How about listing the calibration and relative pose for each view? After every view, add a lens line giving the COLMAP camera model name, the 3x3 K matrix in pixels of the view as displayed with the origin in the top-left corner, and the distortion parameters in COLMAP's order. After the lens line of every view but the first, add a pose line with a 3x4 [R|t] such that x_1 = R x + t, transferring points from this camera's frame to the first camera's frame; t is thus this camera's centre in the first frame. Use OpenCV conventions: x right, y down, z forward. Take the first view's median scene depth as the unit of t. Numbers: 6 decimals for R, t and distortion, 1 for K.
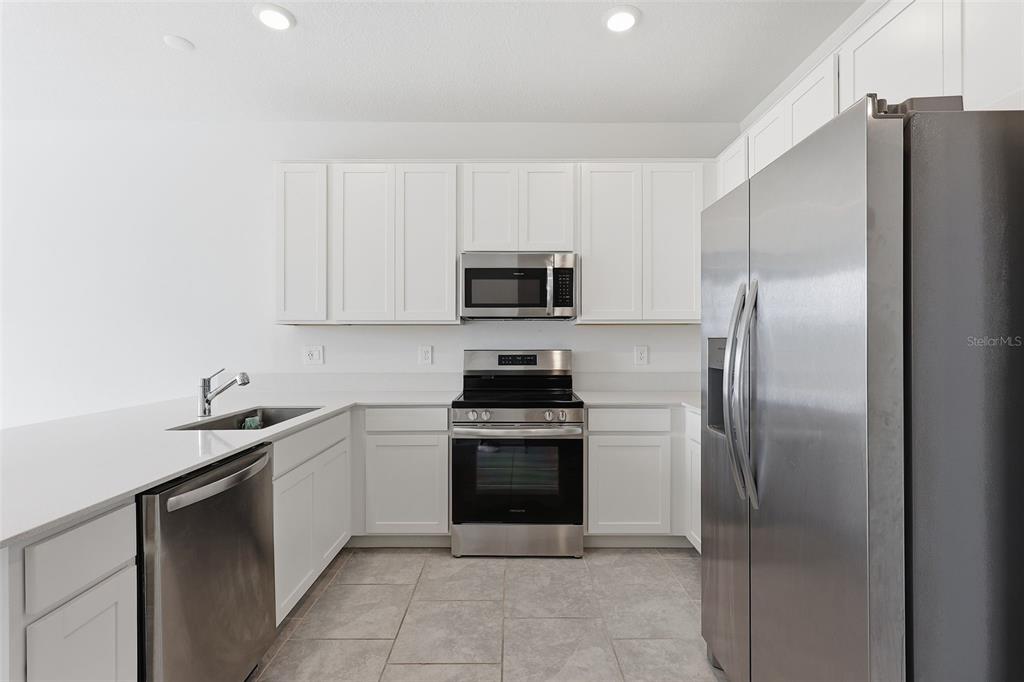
lens RADIAL K [[473.4, 0, 512.0], [0, 473.4, 341.0], [0, 0, 1]] dist [0.000464, -0.000254]
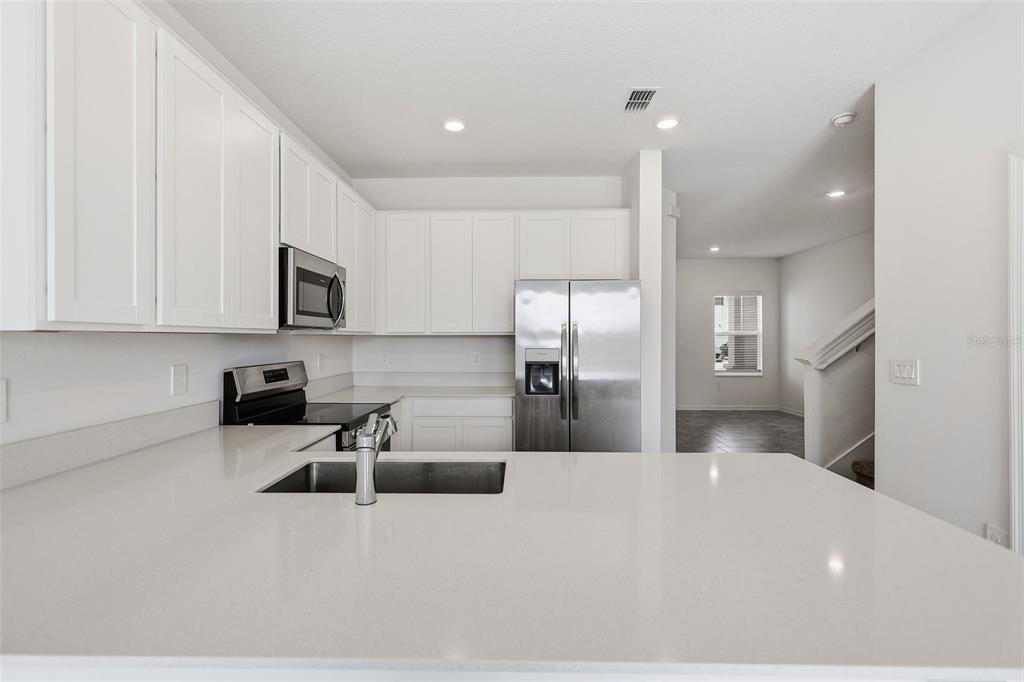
lens RADIAL K [[473.4, 0, 512.0], [0, 473.4, 341.0], [0, 0, 1]] dist [0.000464, -0.000254]
pose [[0.020809, -0.004082, 0.999775, -0.979162], [0.004647, 0.999981, 0.003986, -0.027984], [-0.999773, 0.004563, 0.020827, 0.652557]]
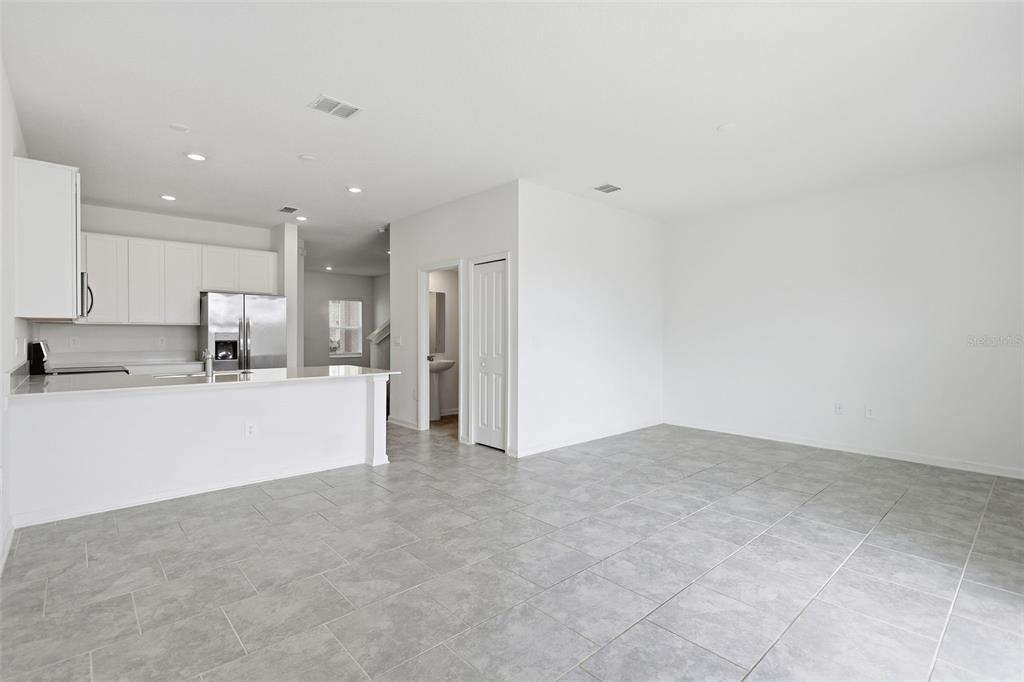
lens RADIAL K [[477.8, 0, 509.2], [0, 477.8, 337.6], [0, 0, 1]] dist [0.001857, 0.000348]
pose [[-0.669566, -0.003473, 0.742745, -2.188243], [0.004184, 0.999956, 0.008448, 0.005353], [-0.742741, 0.008764, -0.669521, 1.095933]]
